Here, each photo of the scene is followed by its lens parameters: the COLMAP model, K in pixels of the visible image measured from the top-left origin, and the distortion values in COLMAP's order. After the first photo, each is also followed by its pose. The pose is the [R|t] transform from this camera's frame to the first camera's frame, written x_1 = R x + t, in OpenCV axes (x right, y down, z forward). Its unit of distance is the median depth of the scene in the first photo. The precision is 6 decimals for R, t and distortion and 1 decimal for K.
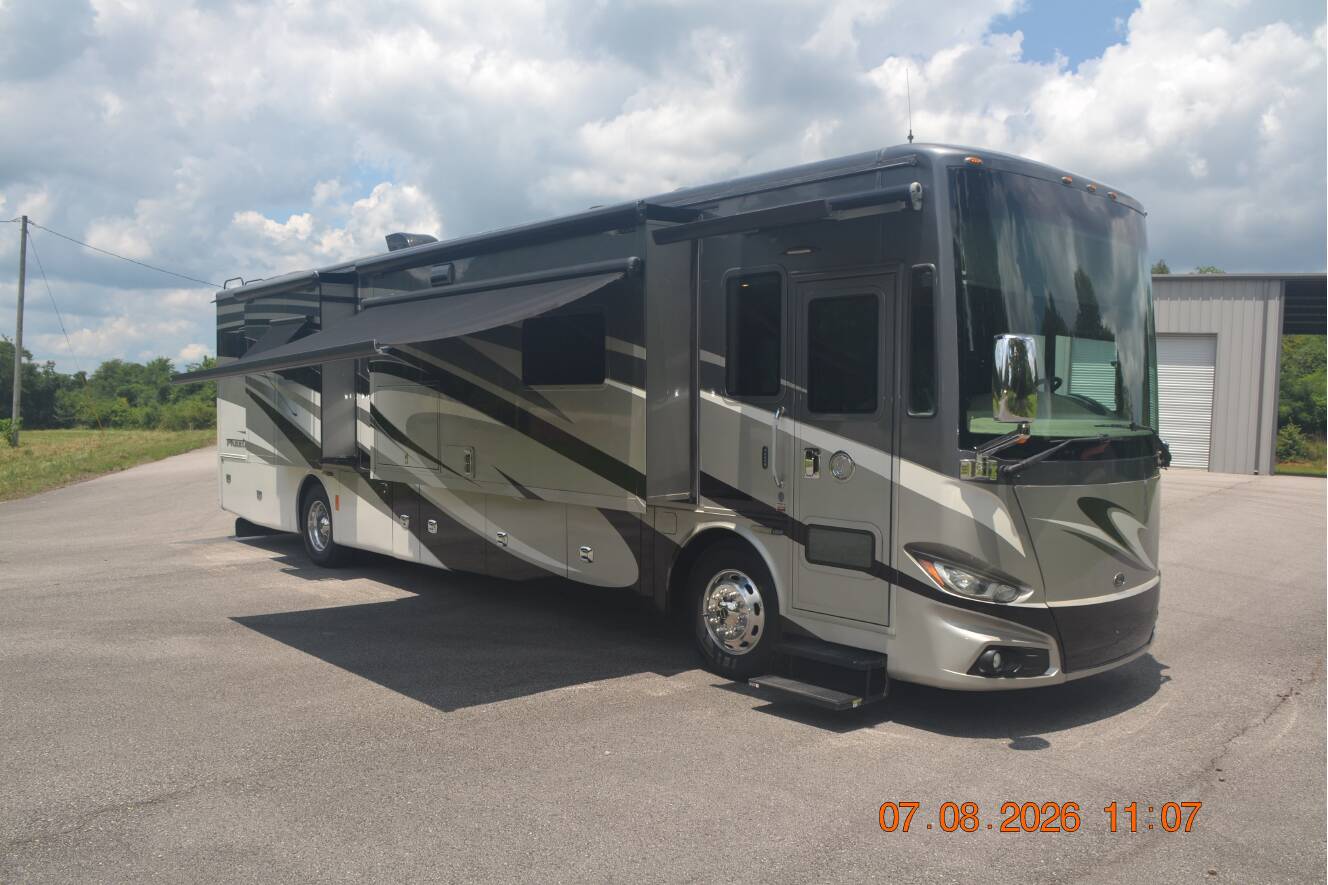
lens RADIAL K [[1061.7, 0, 664.0], [0, 1061.7, 442.5], [0, 0, 1]] dist [-0.058168, -0.005667]
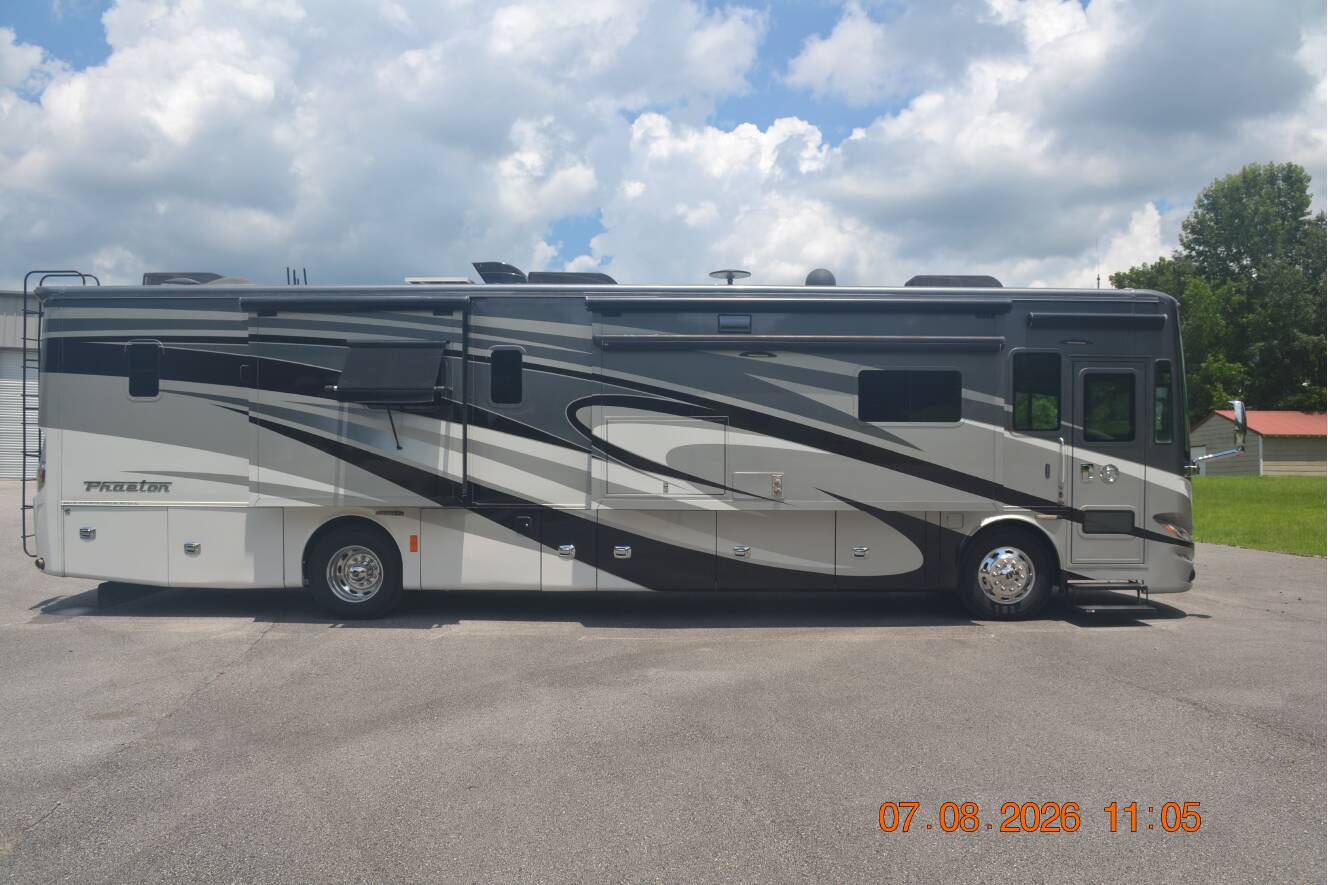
lens RADIAL K [[1061.7, 0, 664.0], [0, 1061.7, 442.5], [0, 0, 1]] dist [-0.058168, -0.005667]
pose [[0.673700, -0.007282, 0.738969, -1.462842], [0.026923, 0.999530, -0.014695, -0.019939], [-0.738514, 0.029795, 0.673579, 0.378452]]
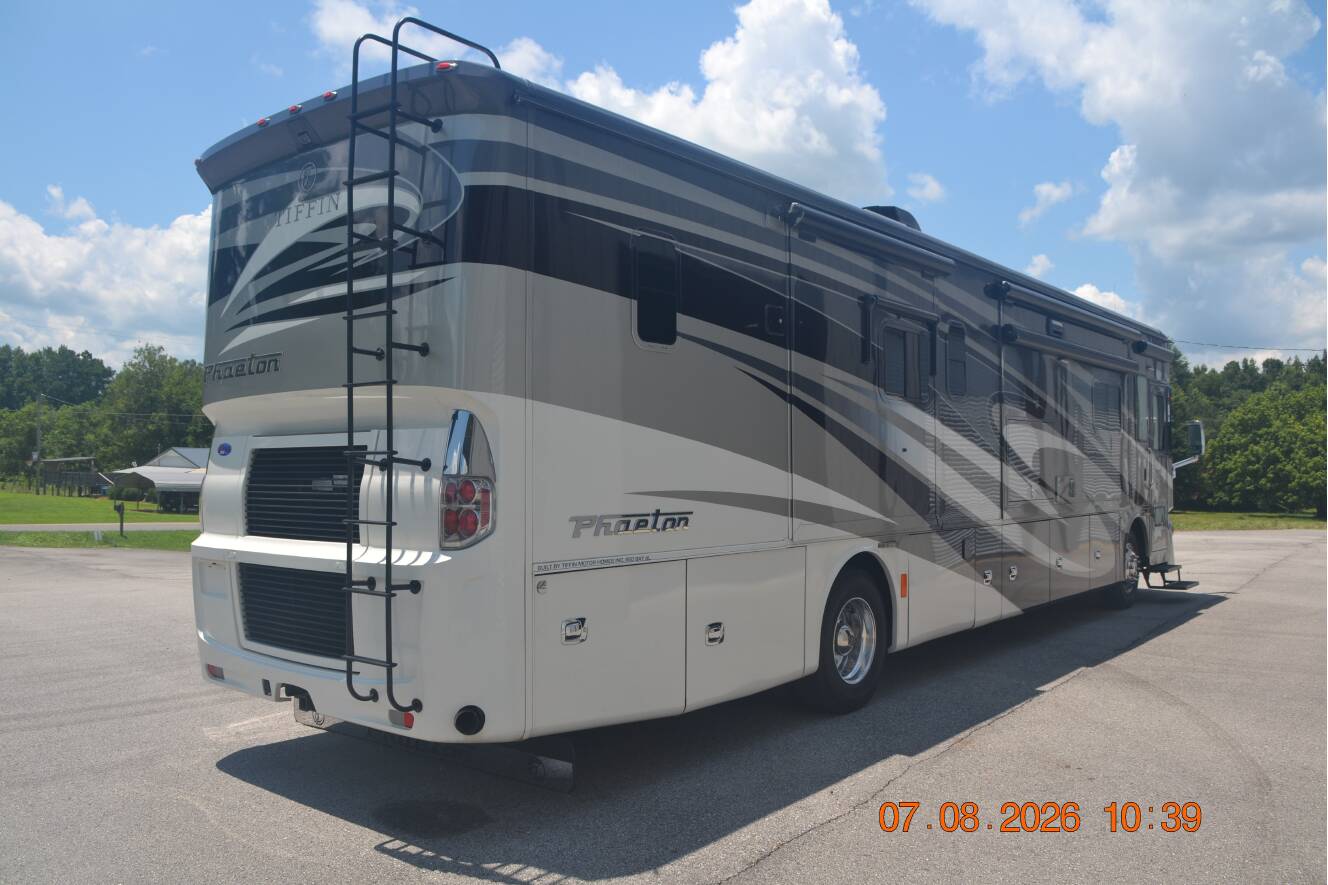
lens RADIAL K [[1051.6, 0, 663.1], [0, 1051.6, 438.7], [0, 0, 1]] dist [-0.063216, -0.003381]
pose [[-0.152793, 0.022155, 0.988010, -1.612297], [0.034508, 0.999259, -0.017070, -0.047685], [-0.987656, 0.031486, -0.153444, 2.158843]]
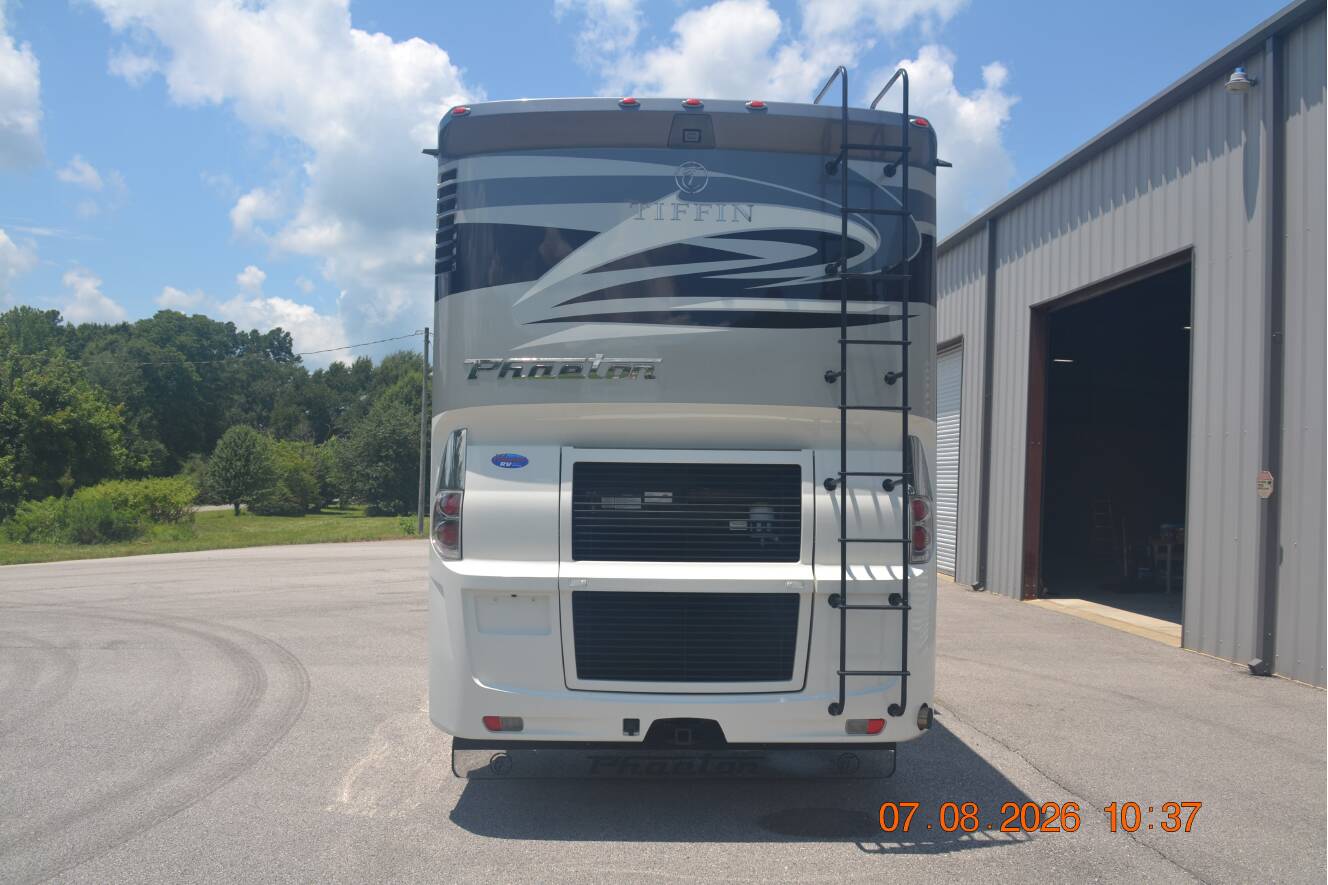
lens RADIAL K [[1061.7, 0, 664.0], [0, 1061.7, 442.5], [0, 0, 1]] dist [-0.058168, -0.005667]
pose [[-0.759593, 0.002348, 0.650395, -1.274859], [0.001746, 0.999997, -0.001572, -0.077286], [-0.650397, -0.000058, -0.759595, 2.882058]]
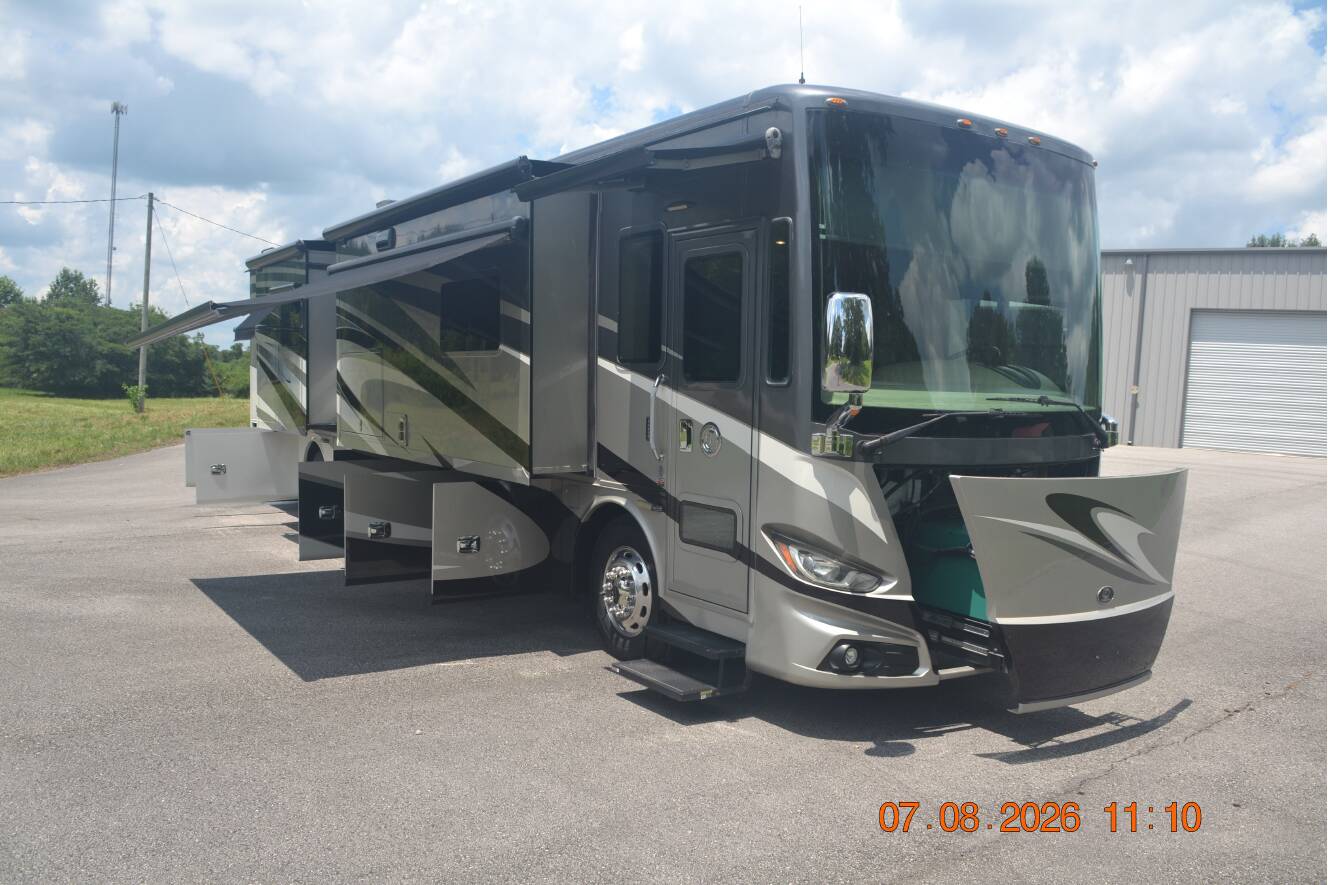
lens RADIAL K [[1061.7, 0, 664.0], [0, 1061.7, 442.5], [0, 0, 1]] dist [-0.058168, -0.005667]
pose [[0.991428, 0.019405, -0.129202, 0.235151], [-0.016519, 0.999590, 0.023372, 0.004199], [0.129603, -0.021038, 0.991343, 0.071706]]
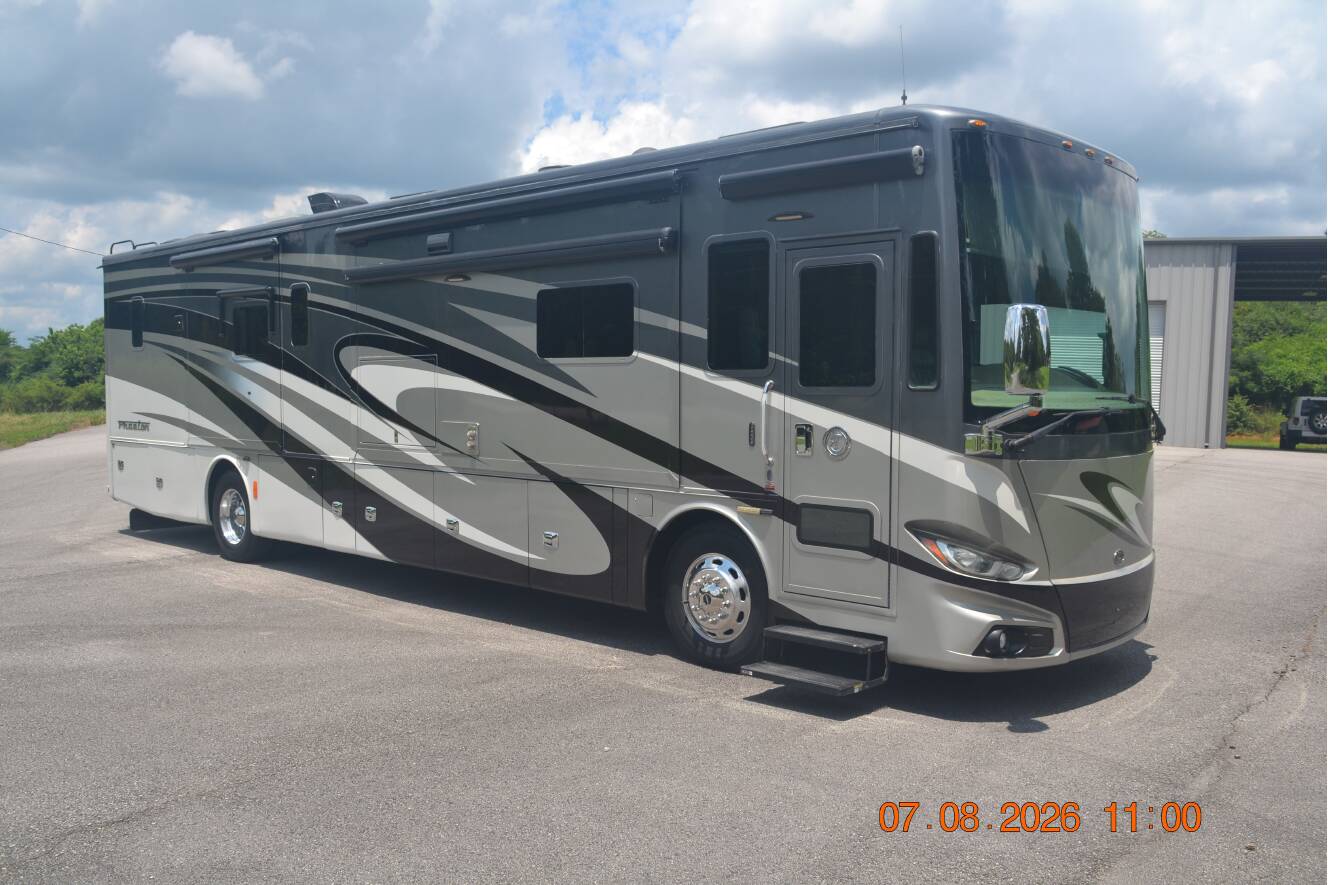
lens RADIAL K [[1149.2, 0, 669.4], [0, 1149.2, 436.1], [0, 0, 1]] dist [-0.025606, 0.000369]
pose [[0.996257, -0.011335, 0.085690, -0.068044], [0.010161, 0.999849, 0.014125, 0.000511], [-0.085837, -0.013202, 0.996222, -0.019611]]
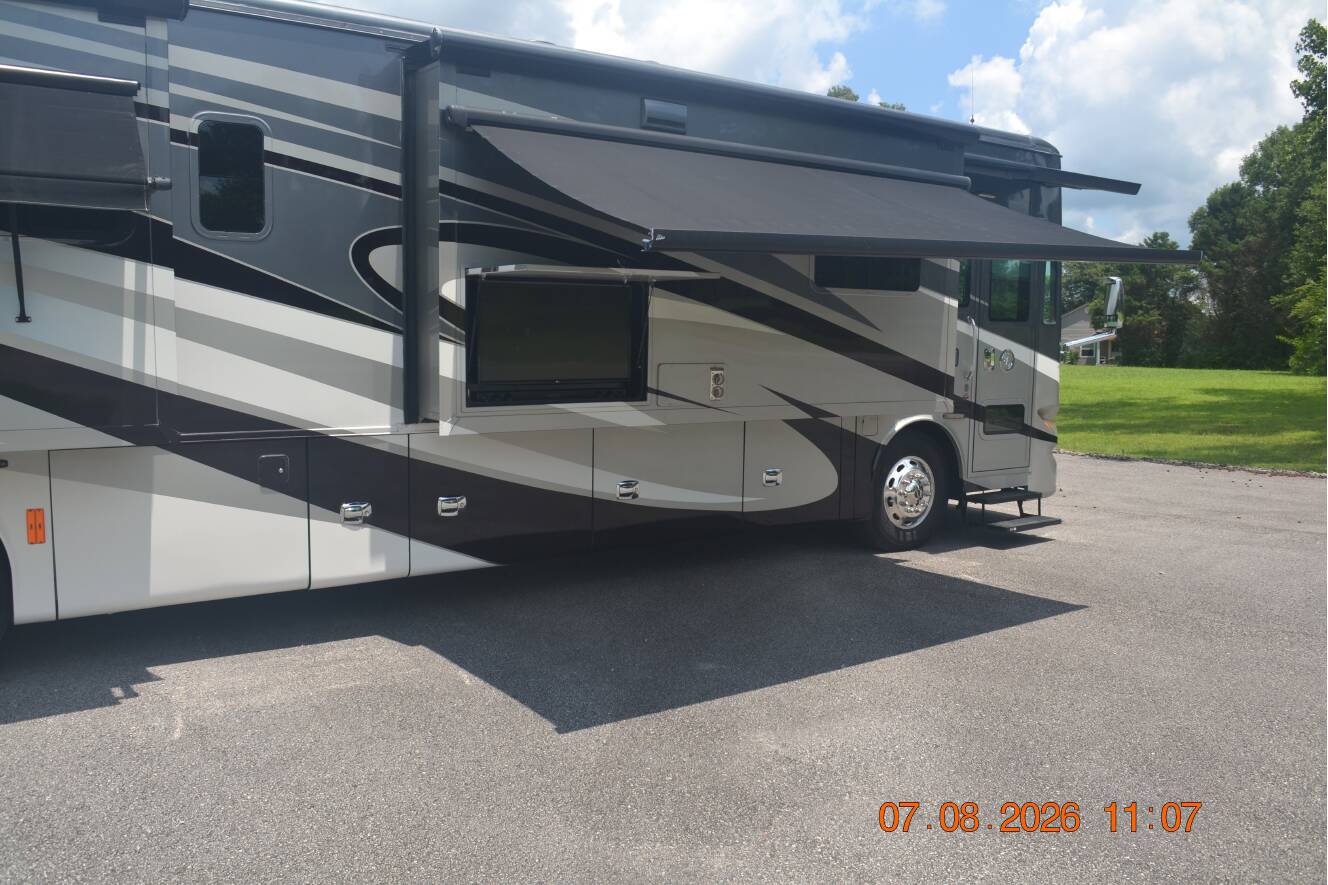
lens RADIAL K [[1061.3, 0, 663.9], [0, 1061.3, 434.7], [0, 0, 1]] dist [-0.061848, 0.004502]
pose [[0.128945, -0.104033, 0.986180, -1.194917], [0.022651, 0.994531, 0.101952, -0.029629], [-0.991393, 0.009192, 0.130596, 1.202809]]
